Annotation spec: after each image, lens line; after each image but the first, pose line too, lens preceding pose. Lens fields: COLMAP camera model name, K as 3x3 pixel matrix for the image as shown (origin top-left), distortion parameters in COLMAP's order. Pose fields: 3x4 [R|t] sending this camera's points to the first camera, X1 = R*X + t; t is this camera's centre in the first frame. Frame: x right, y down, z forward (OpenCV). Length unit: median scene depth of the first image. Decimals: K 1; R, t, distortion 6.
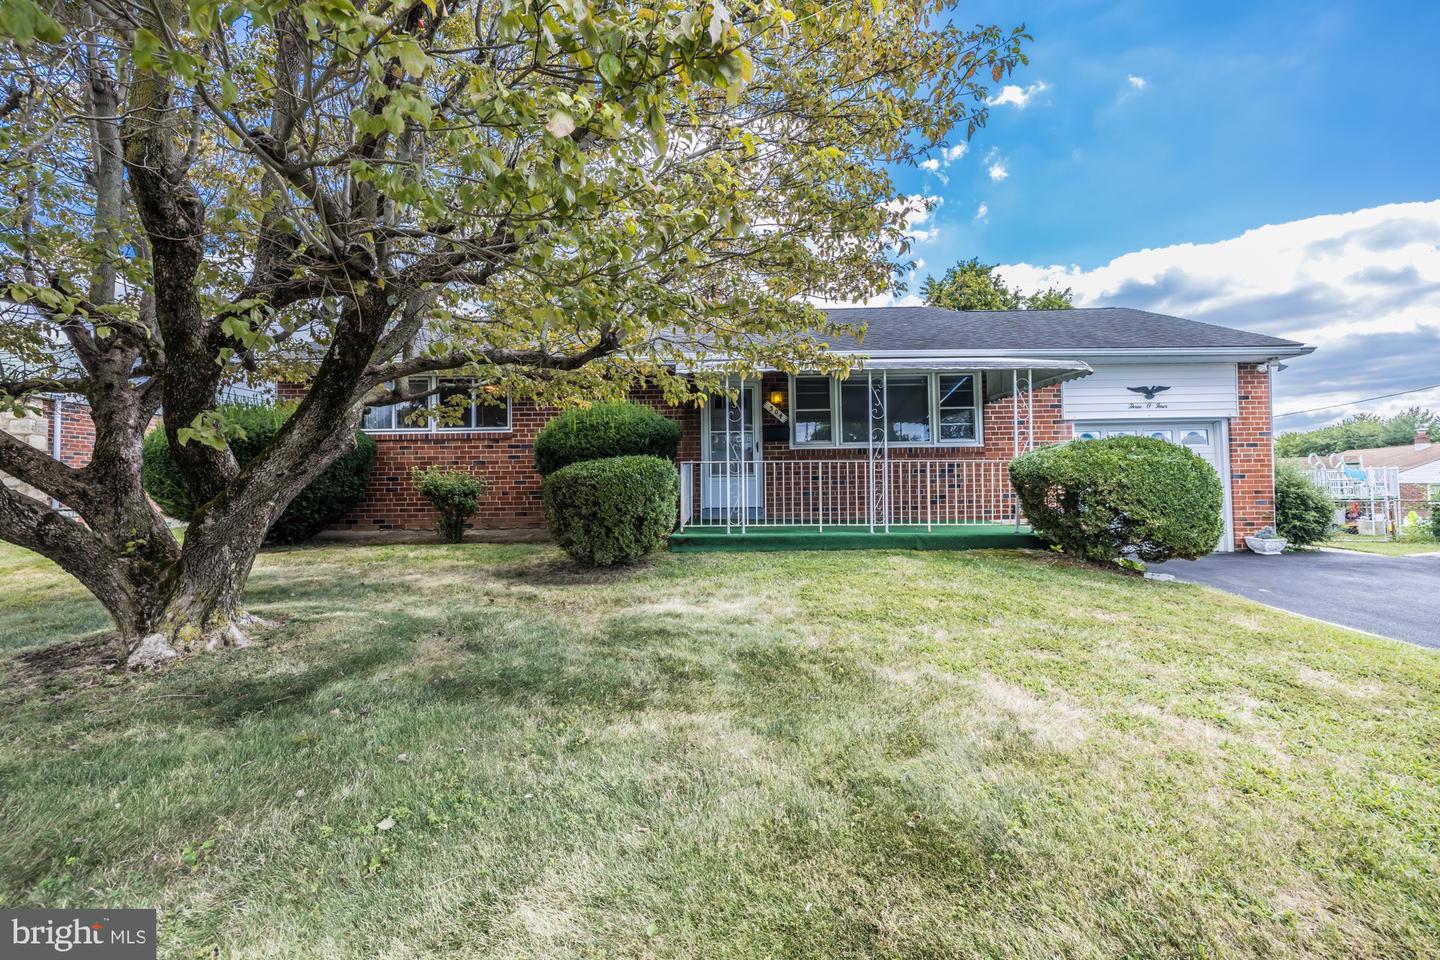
lens RADIAL K [[616.9, 0, 713.6], [0, 616.9, 443.6], [0, 0, 1]] dist [-0.002710, -0.000103]
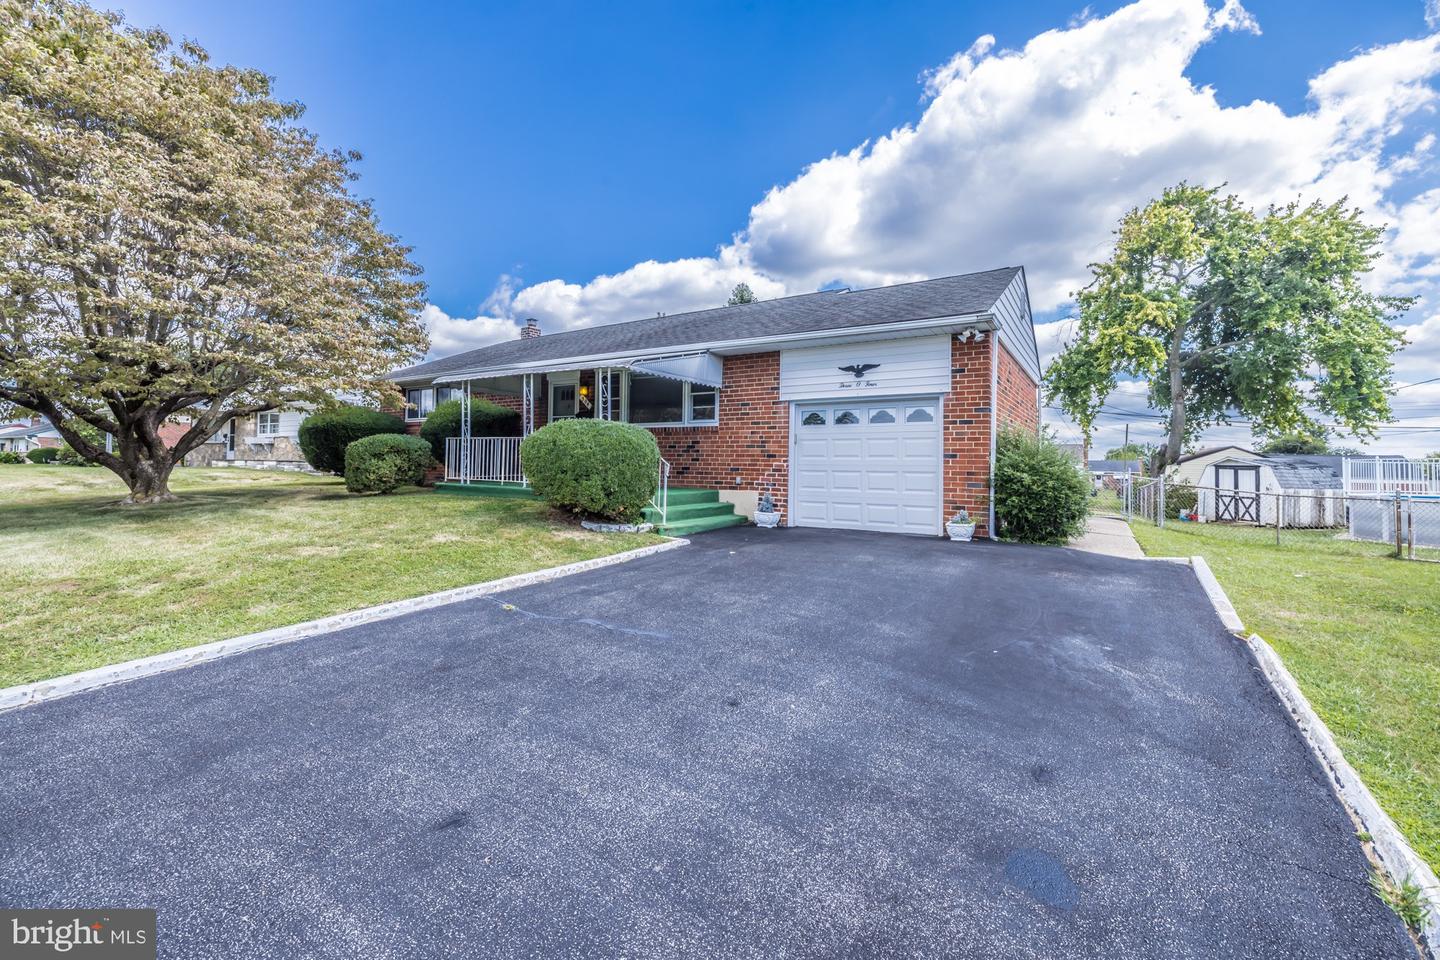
lens RADIAL K [[628.9, 0, 720.8], [0, 628.9, 411.4], [0, 0, 1]] dist [0.000724, 0.000507]
pose [[0.833238, -0.020573, -0.552532, 1.085674], [0.012292, 0.999750, -0.018688, -0.000500], [0.552778, 0.008779, 0.833282, 0.016401]]
